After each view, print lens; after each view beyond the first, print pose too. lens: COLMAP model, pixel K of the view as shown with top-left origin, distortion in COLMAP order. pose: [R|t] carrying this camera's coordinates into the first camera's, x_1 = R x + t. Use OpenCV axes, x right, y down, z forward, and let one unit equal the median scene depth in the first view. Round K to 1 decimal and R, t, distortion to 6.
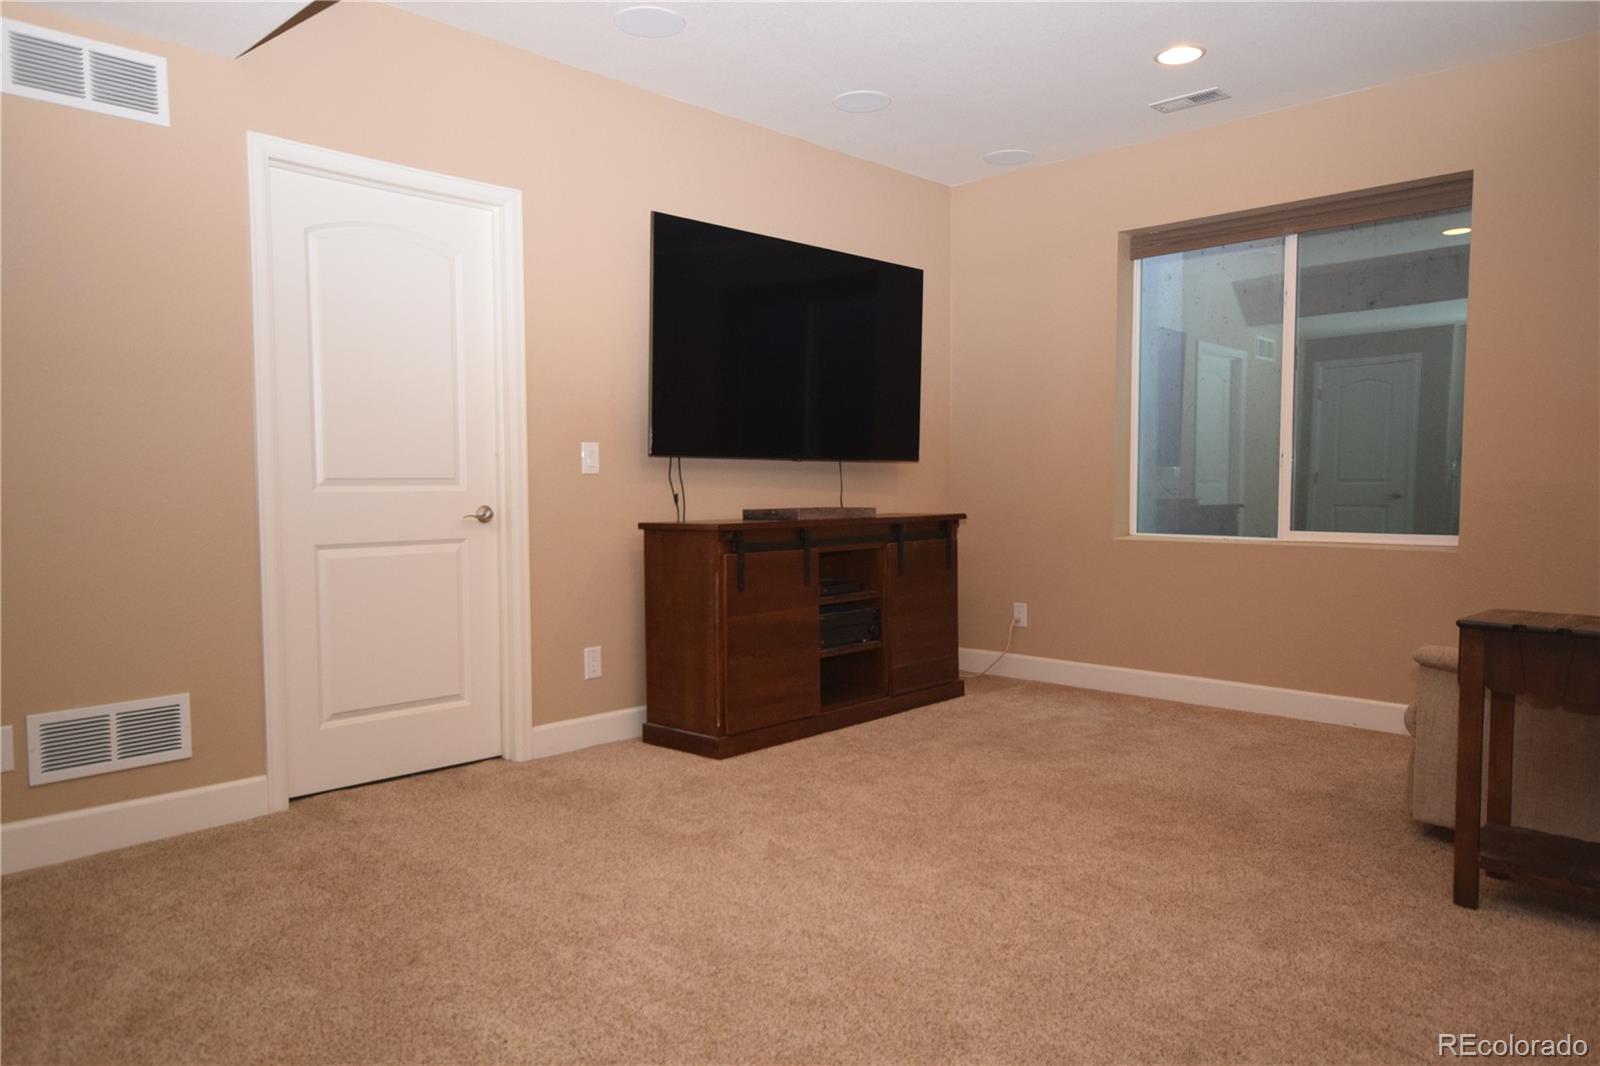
lens RADIAL K [[1086.1, 0, 804.2], [0, 1086.1, 540.5], [0, 0, 1]] dist [0.005043, 0.025171]
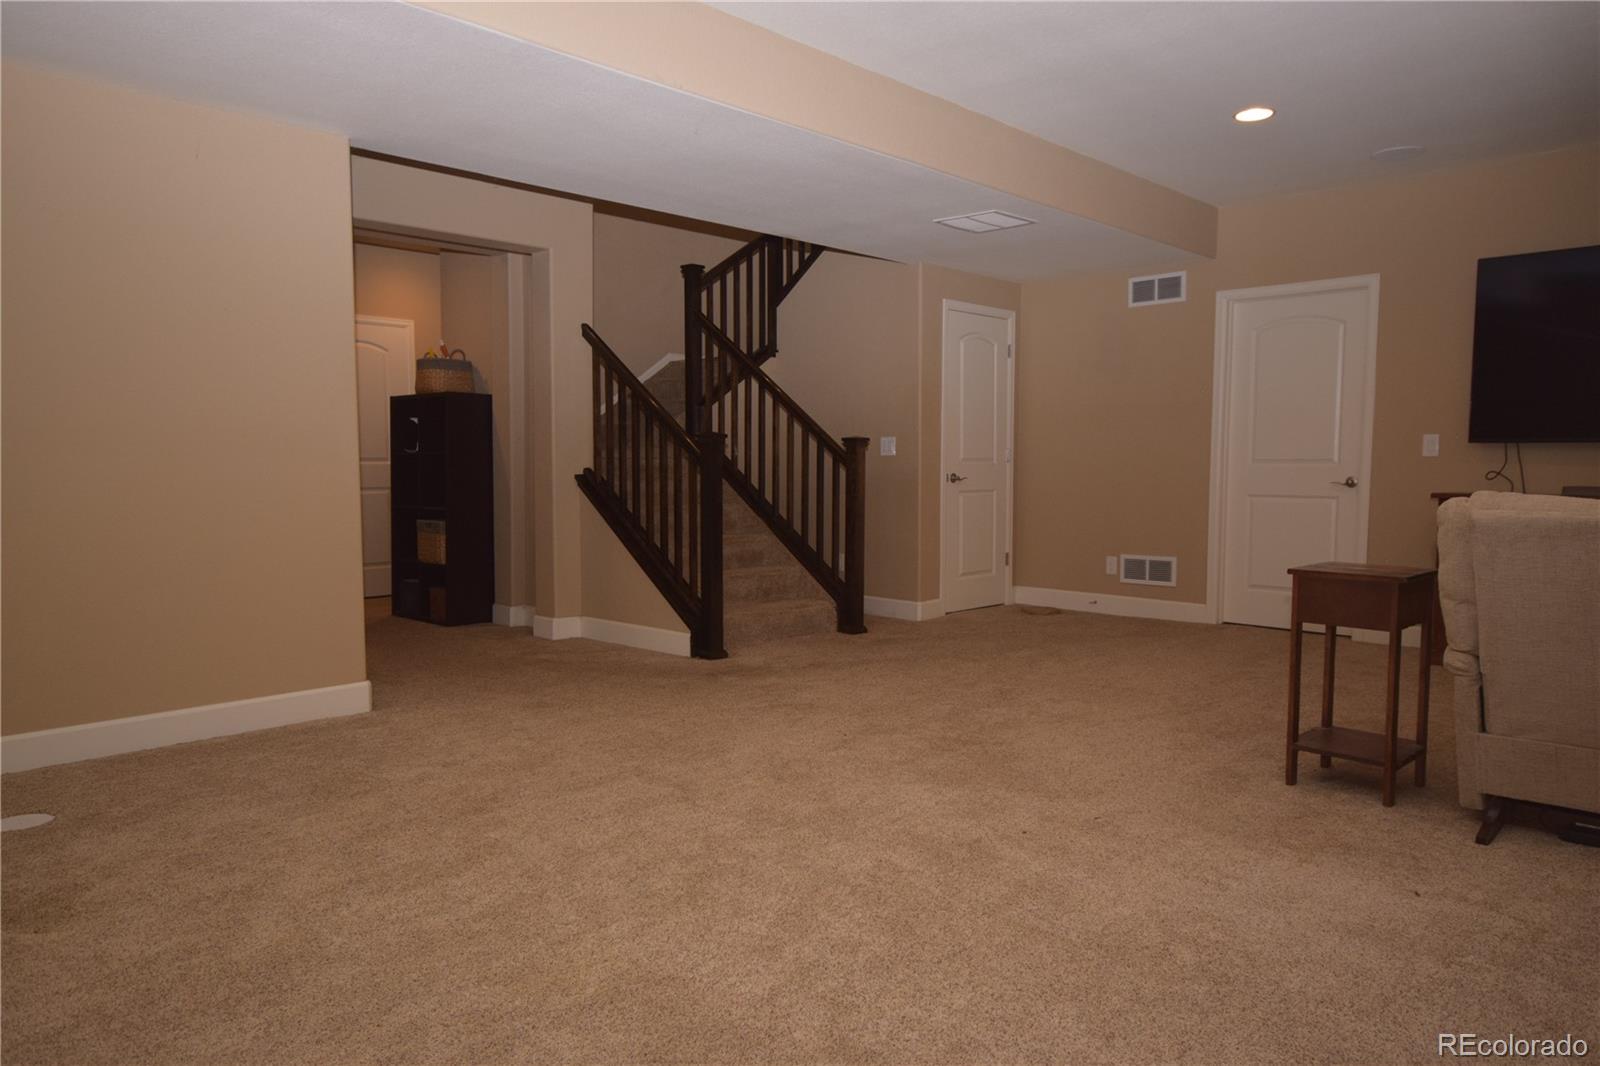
lens RADIAL K [[1086.1, 0, 804.2], [0, 1086.1, 540.5], [0, 0, 1]] dist [0.005043, 0.025171]
pose [[-0.009407, 0.084443, -0.996384, 1.636109], [-0.051923, 0.995043, 0.084820, -0.041144], [0.998607, 0.052533, -0.004976, 0.261283]]
